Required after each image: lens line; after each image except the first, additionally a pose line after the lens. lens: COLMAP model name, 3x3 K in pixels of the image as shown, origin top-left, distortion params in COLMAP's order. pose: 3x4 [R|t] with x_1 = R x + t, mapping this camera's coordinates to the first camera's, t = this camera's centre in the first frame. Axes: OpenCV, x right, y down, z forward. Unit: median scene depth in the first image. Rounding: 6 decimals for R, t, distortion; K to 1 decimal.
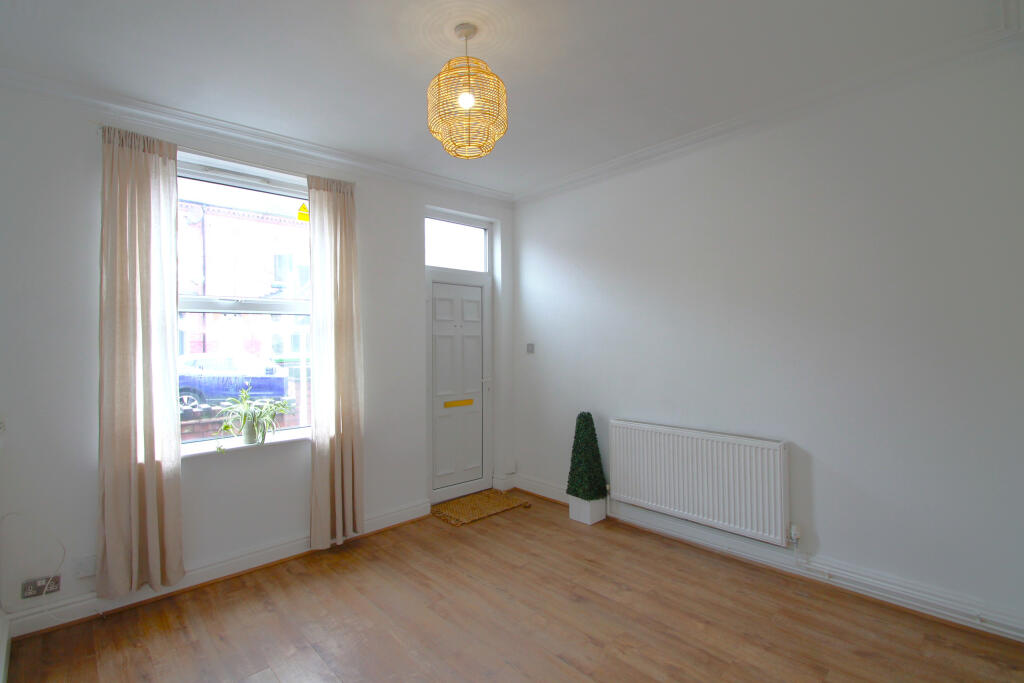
lens RADIAL K [[496.1, 0, 495.0], [0, 496.1, 341.8], [0, 0, 1]] dist [0.002991, -0.019512]
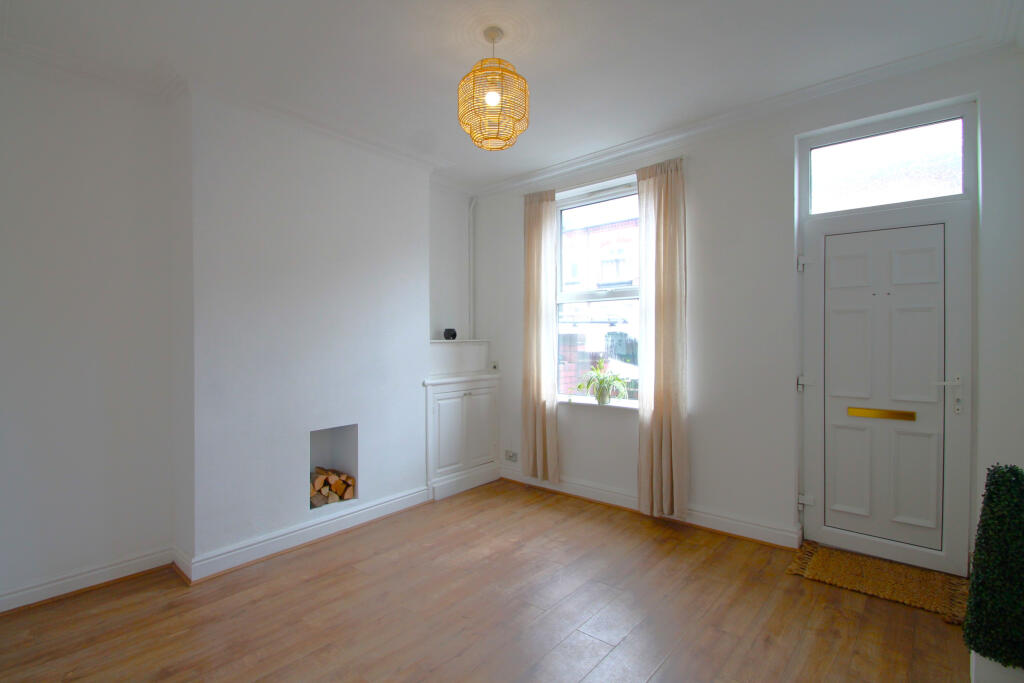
lens RADIAL K [[496.1, 0, 495.0], [0, 496.1, 341.8], [0, 0, 1]] dist [0.002991, -0.019512]
pose [[0.065460, 0.017520, -0.997701, 0.706617], [-0.000216, 0.999846, 0.017544, 0.026391], [0.997855, -0.000933, 0.065454, 0.610937]]
